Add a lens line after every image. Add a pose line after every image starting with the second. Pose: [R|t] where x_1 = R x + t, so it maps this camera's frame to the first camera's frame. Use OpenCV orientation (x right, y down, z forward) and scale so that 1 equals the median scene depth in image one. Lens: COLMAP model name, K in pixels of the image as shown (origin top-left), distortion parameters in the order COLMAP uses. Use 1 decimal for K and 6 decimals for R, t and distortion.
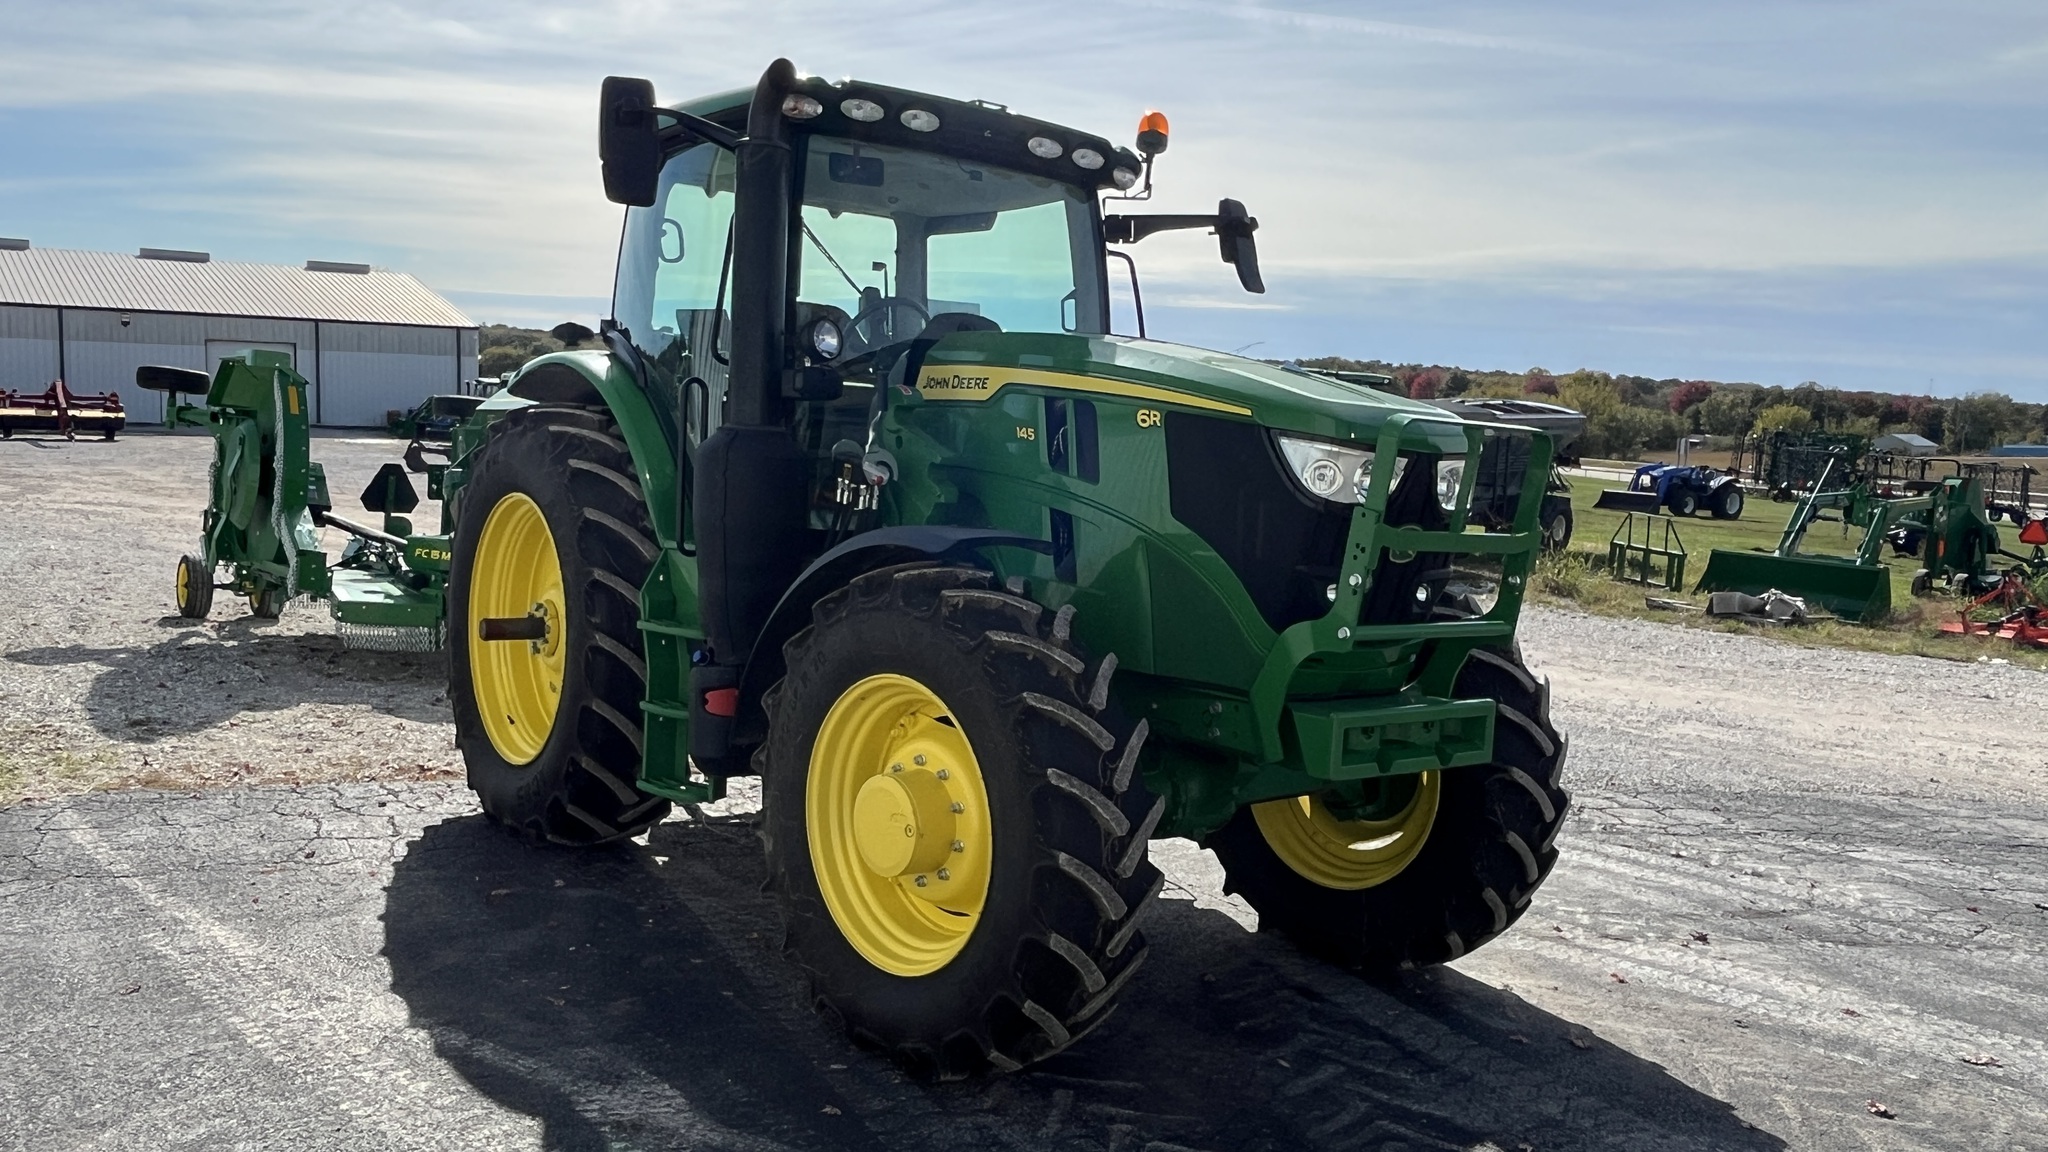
lens RADIAL K [[1564.8, 0, 953.1], [0, 1564.8, 568.3], [0, 0, 1]] dist [-0.008215, -0.001948]
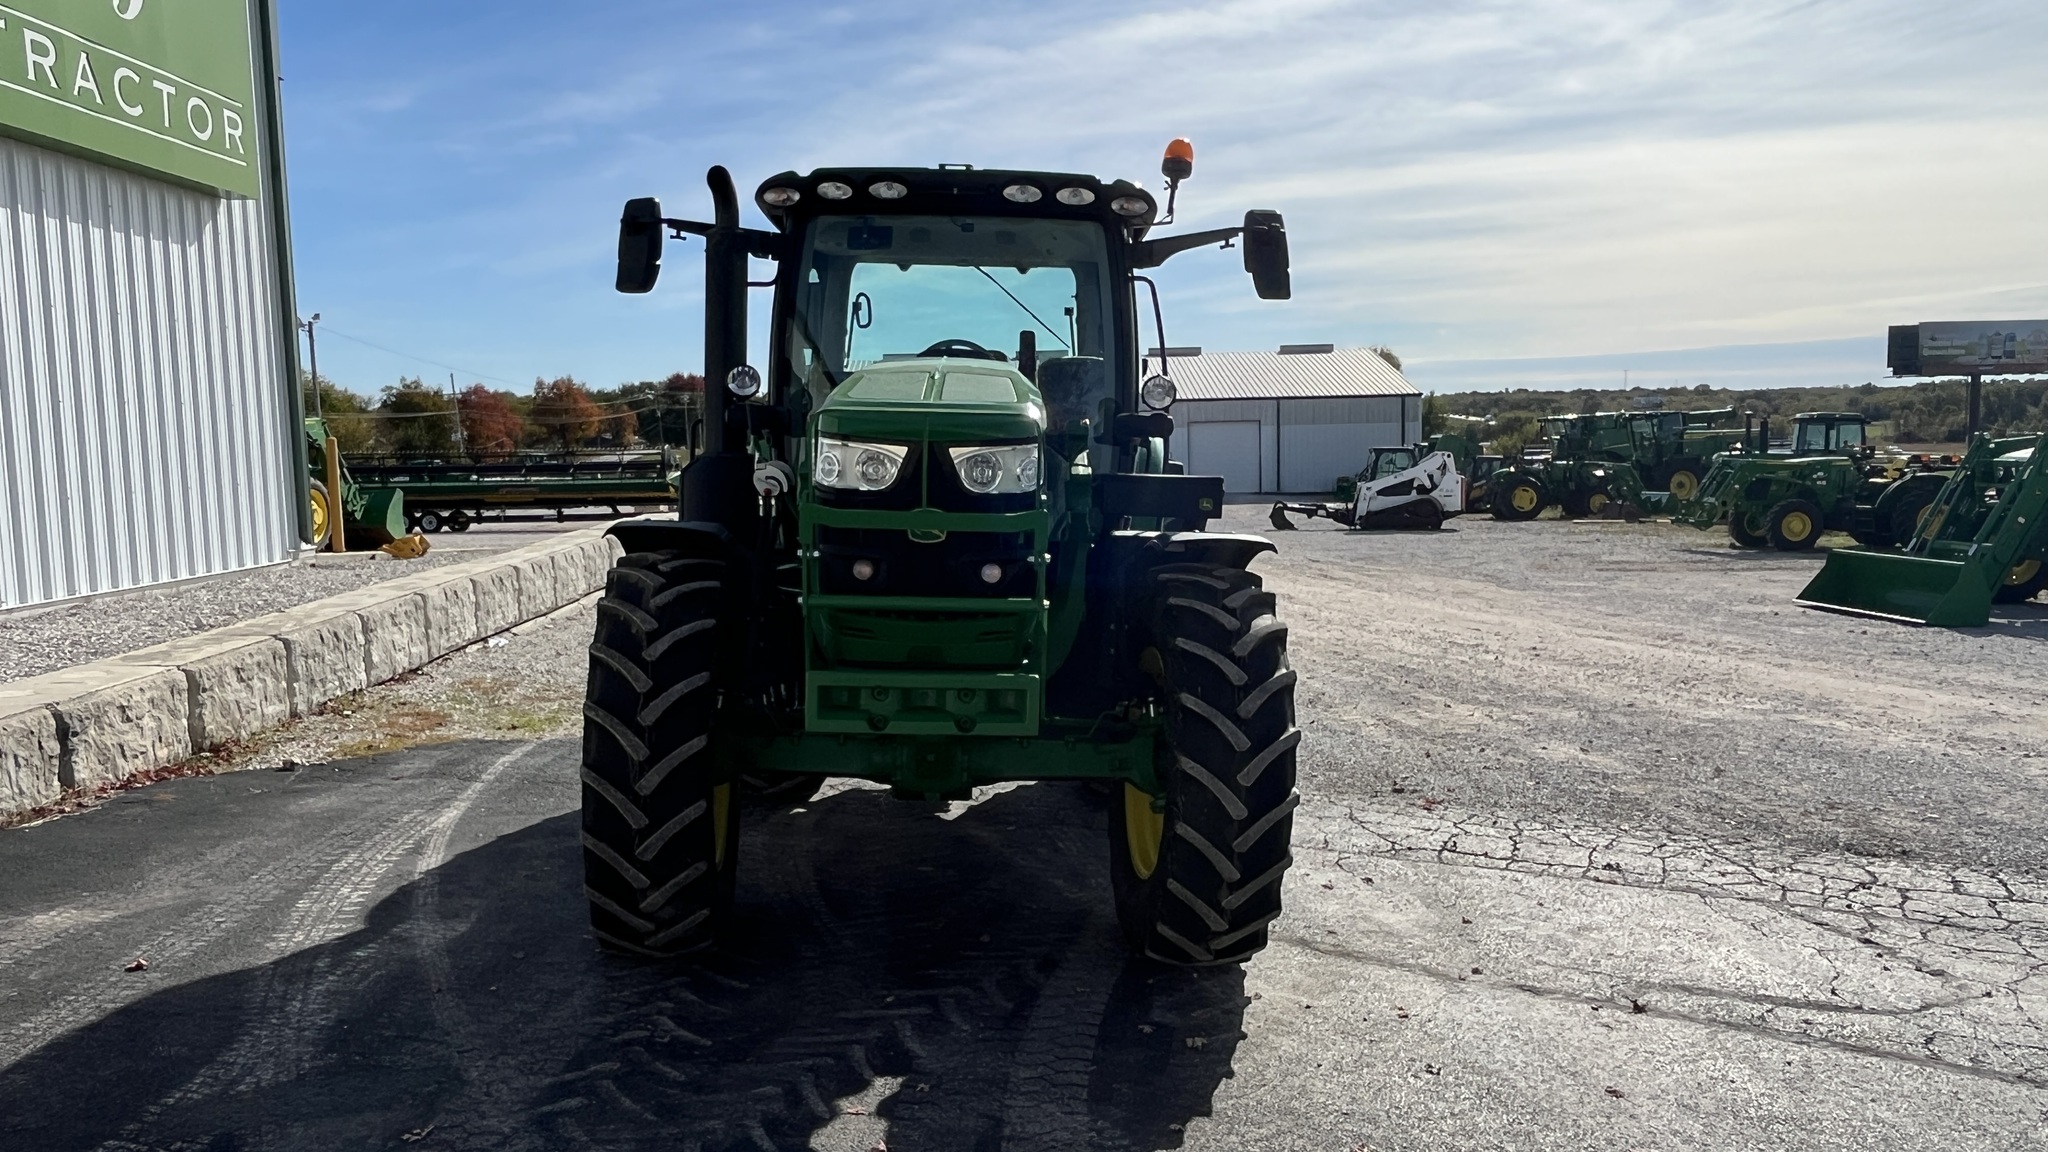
lens RADIAL K [[1536.3, 0, 1018.9], [0, 1536.3, 579.3], [0, 0, 1]] dist [0.006331, -0.010650]
pose [[0.799658, -0.003106, -0.600448, 0.661910], [-0.017988, 0.999414, -0.029126, 0.035106], [0.600187, 0.034092, 0.799133, 0.121770]]
